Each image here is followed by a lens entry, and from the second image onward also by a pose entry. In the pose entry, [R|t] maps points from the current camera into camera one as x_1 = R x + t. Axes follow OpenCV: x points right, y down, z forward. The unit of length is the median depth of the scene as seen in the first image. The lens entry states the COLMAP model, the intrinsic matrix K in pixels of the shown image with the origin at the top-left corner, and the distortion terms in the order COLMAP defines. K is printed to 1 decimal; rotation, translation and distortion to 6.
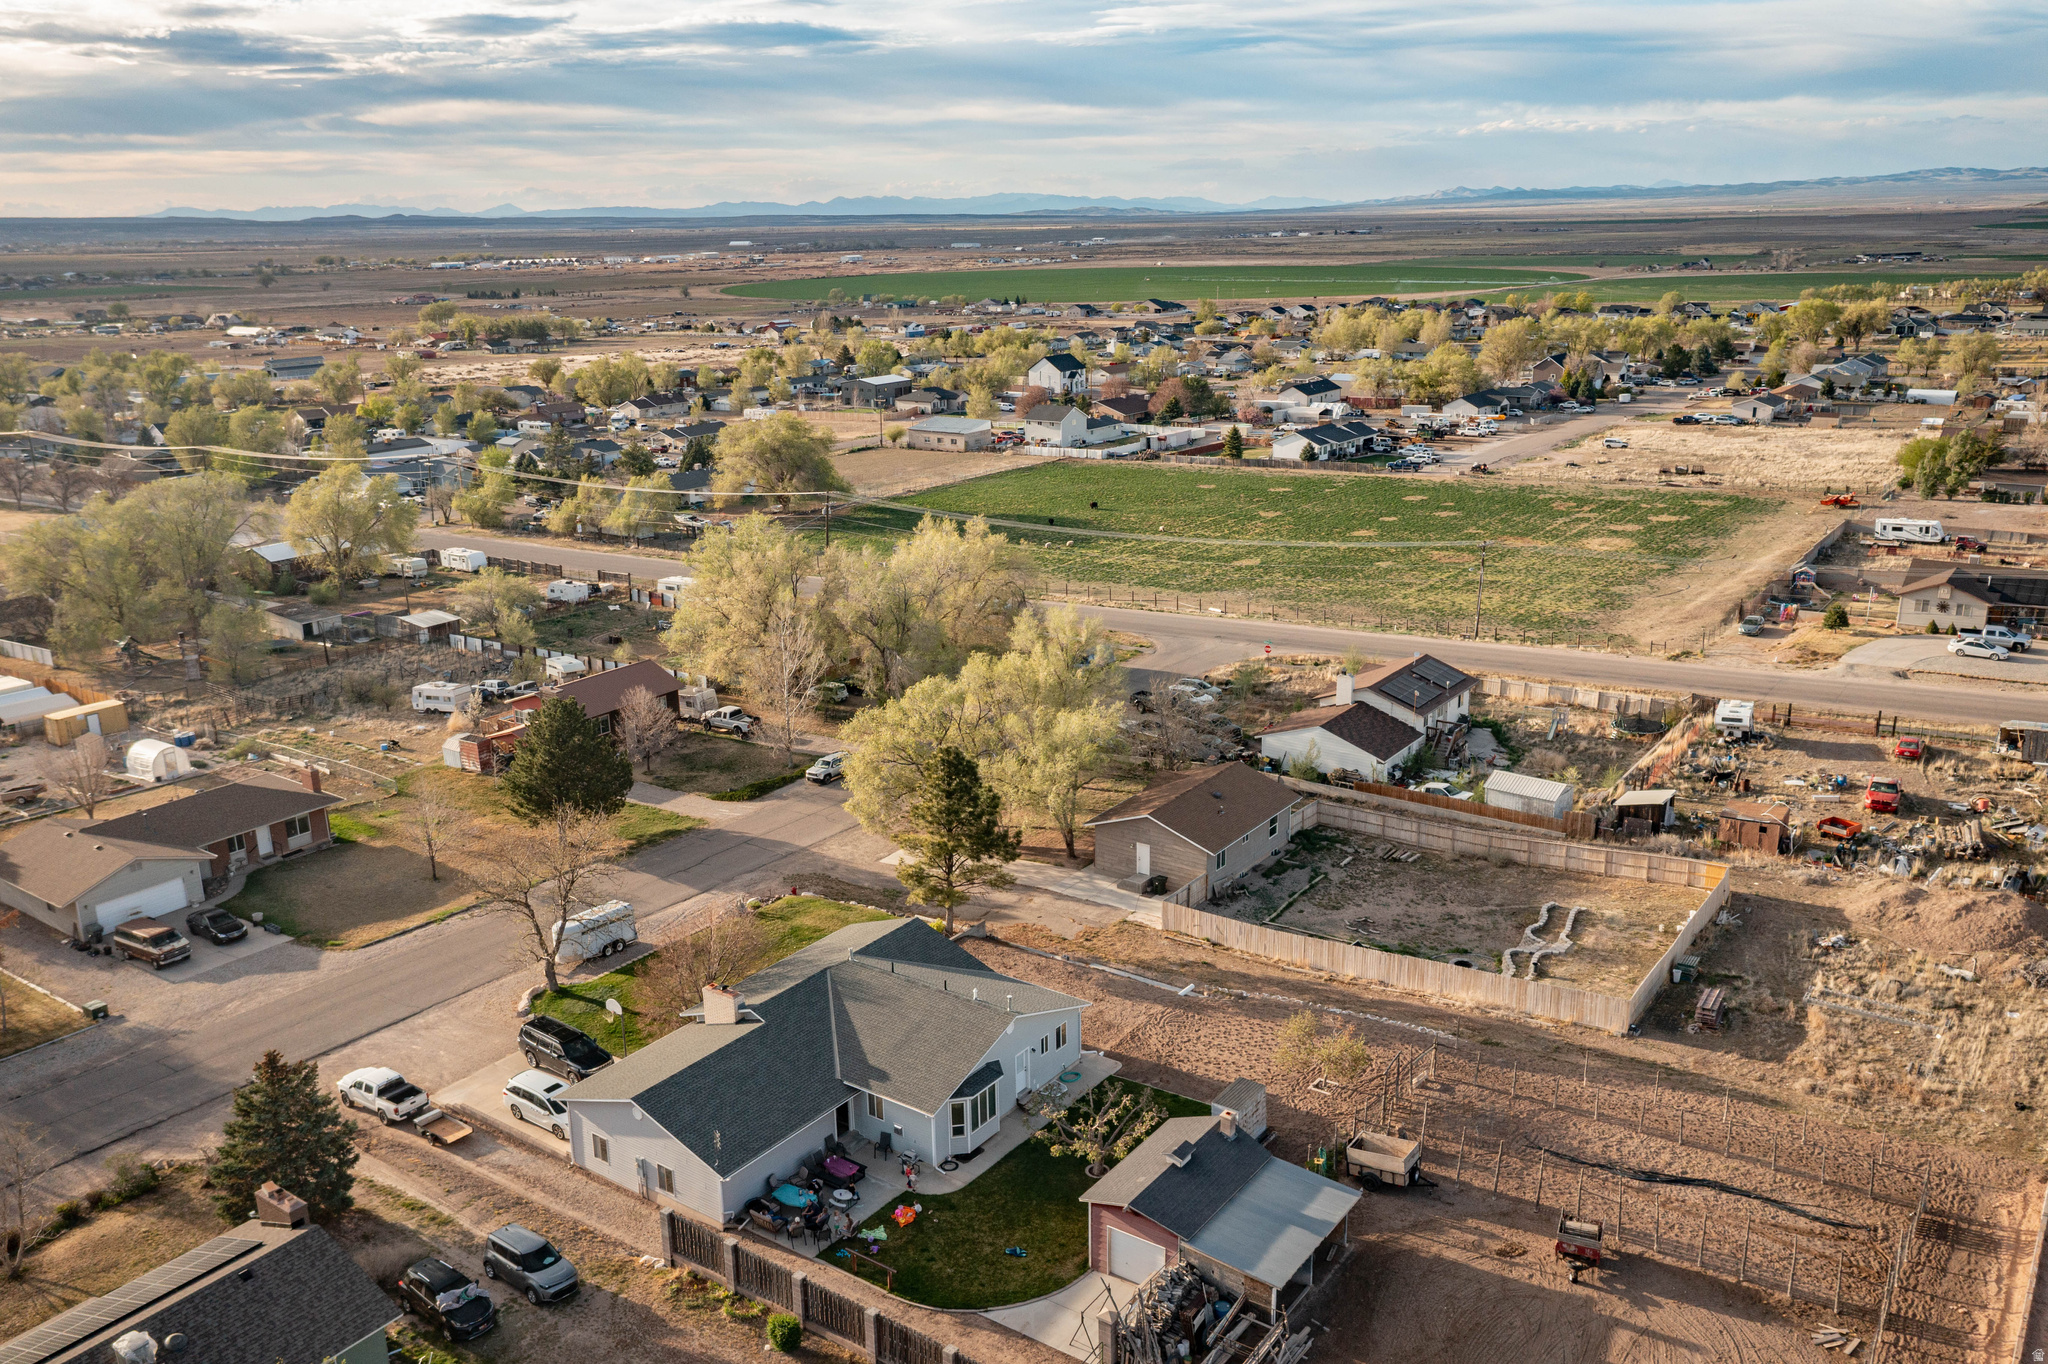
lens RADIAL K [[1605.8, 0, 1024.0], [0, 1605.8, 682.0], [0, 0, 1]] dist [-0.005702, 0.000151]
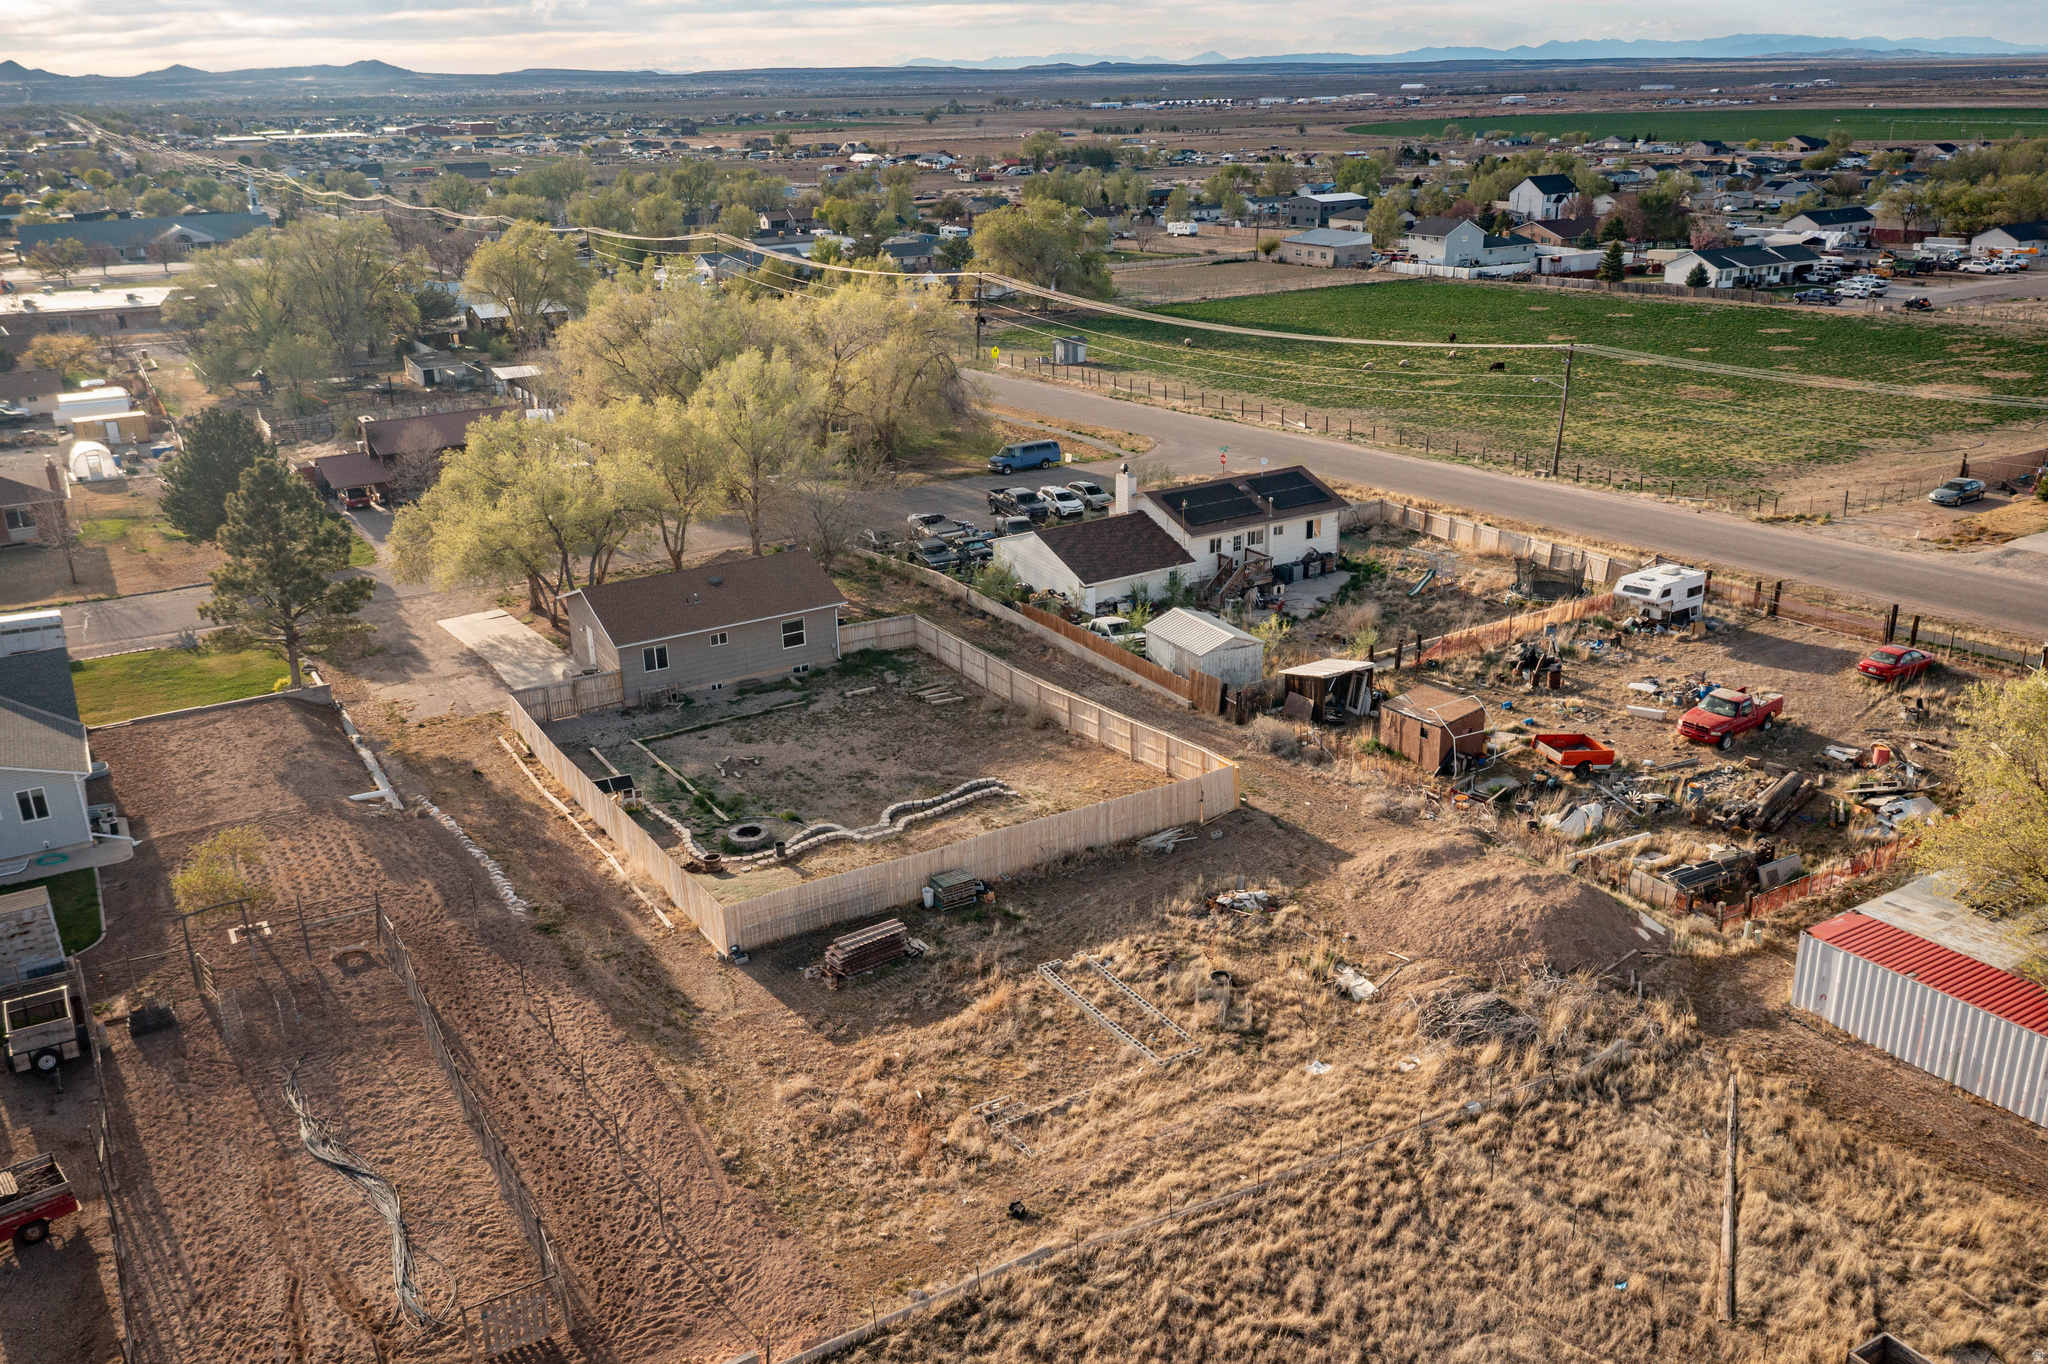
lens RADIAL K [[1590.8, 0, 1024.0], [0, 1590.8, 682.0], [0, 0, 1]] dist [-0.010366, 0.009098]
pose [[0.916388, 0.137624, -0.375888, 0.475963], [-0.103909, 0.988635, 0.108647, 0.016879], [0.386568, -0.060505, 0.920274, 0.305198]]
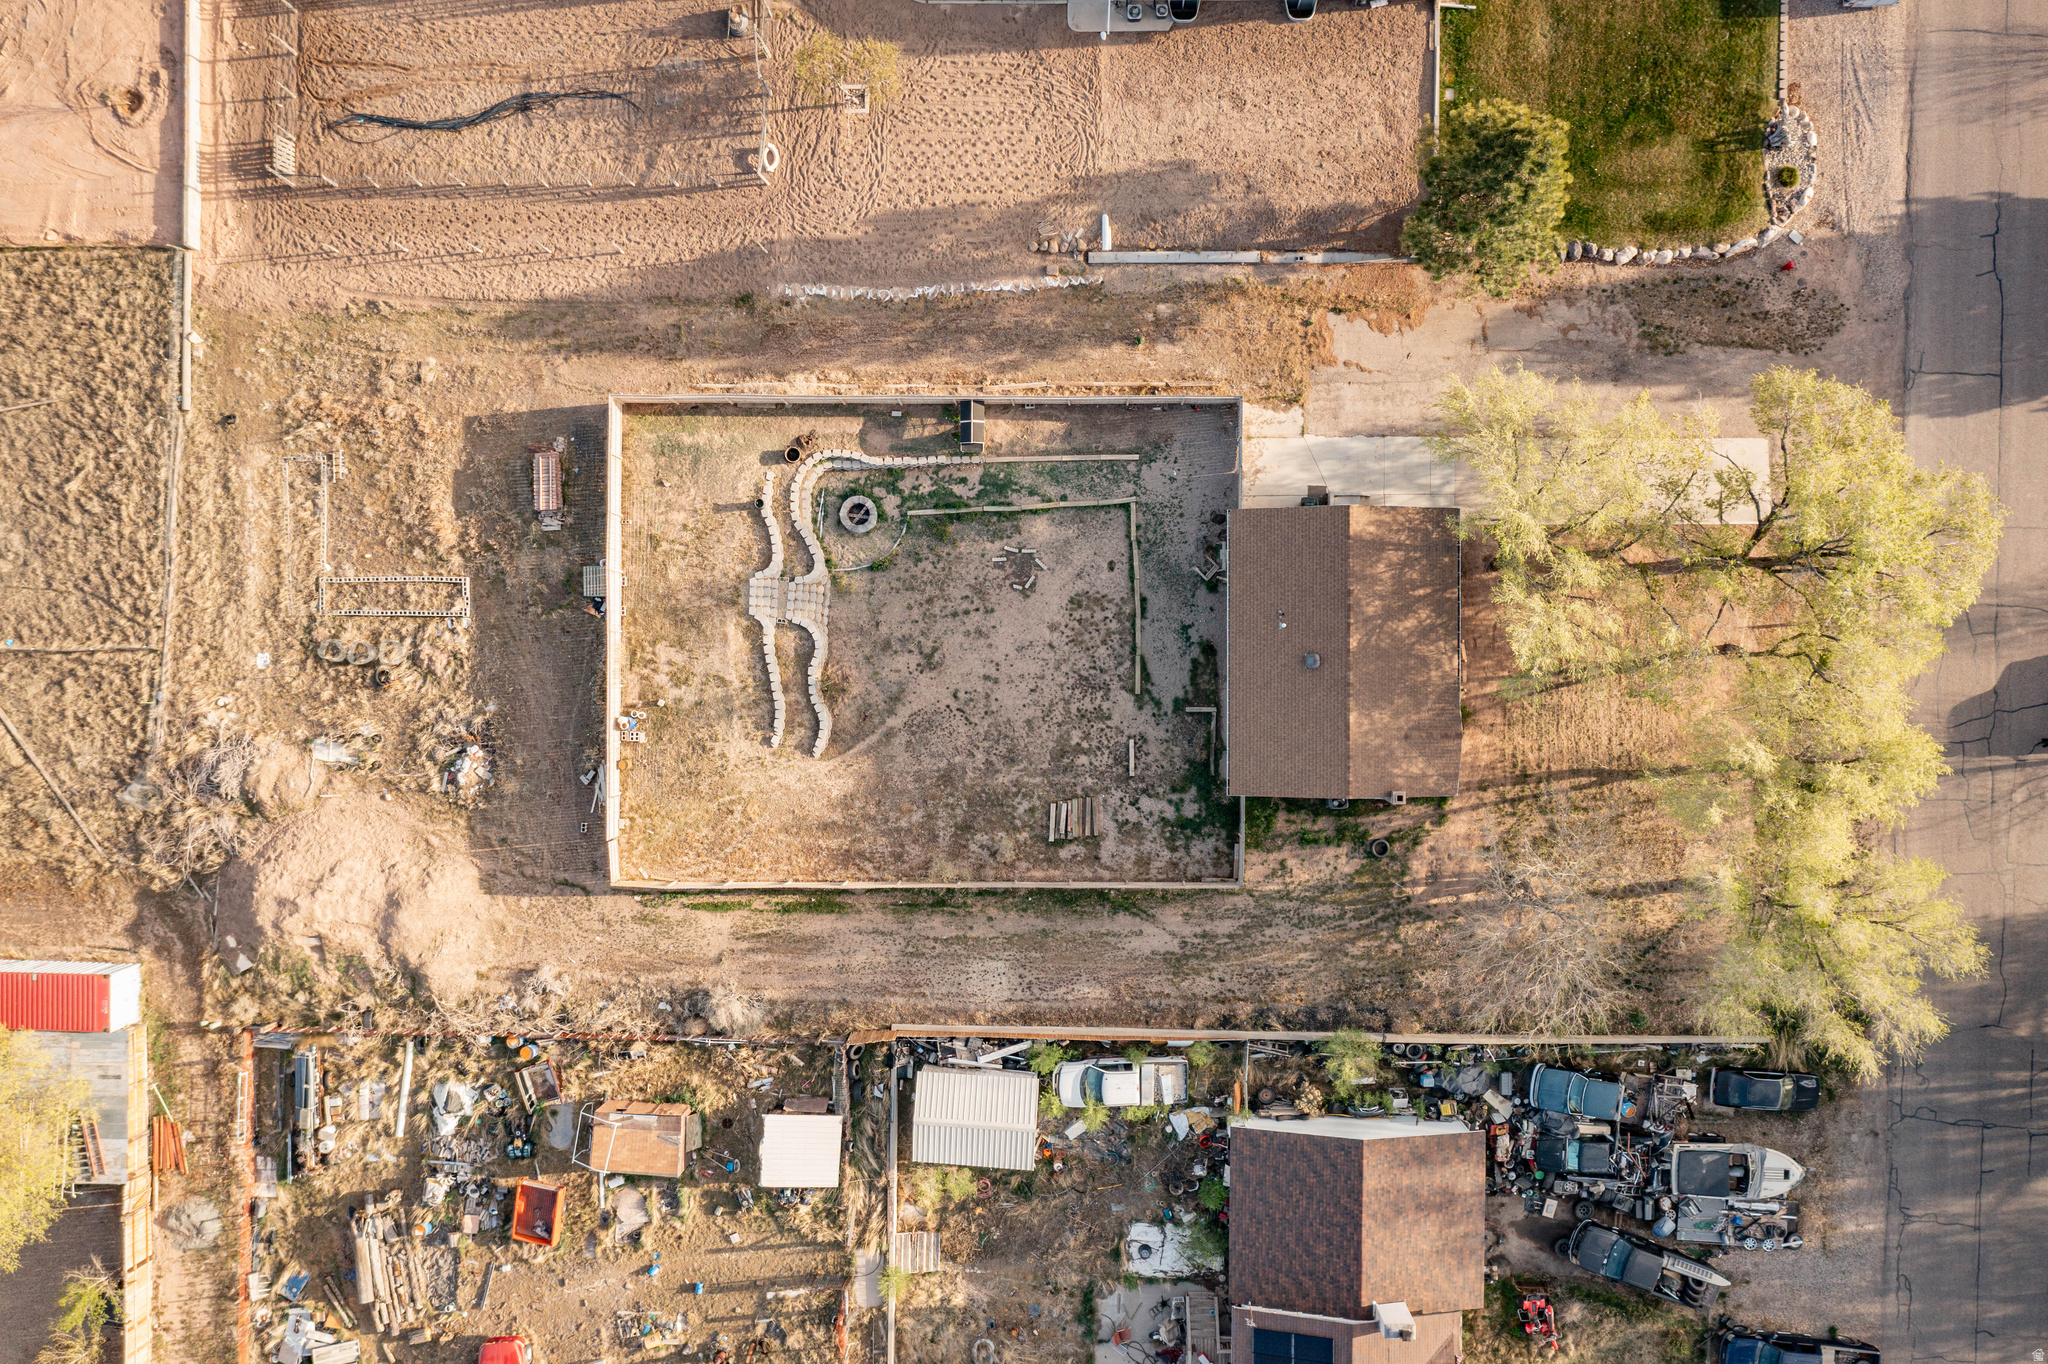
lens RADIAL K [[1590.8, 0, 1024.0], [0, 1590.8, 682.0], [0, 0, 1]] dist [-0.010366, 0.009098]
pose [[-0.819494, 0.571437, 0.043471, 0.165251], [-0.116398, -0.240238, 0.963710, -0.451990], [0.561143, 0.784694, 0.263388, 0.674466]]
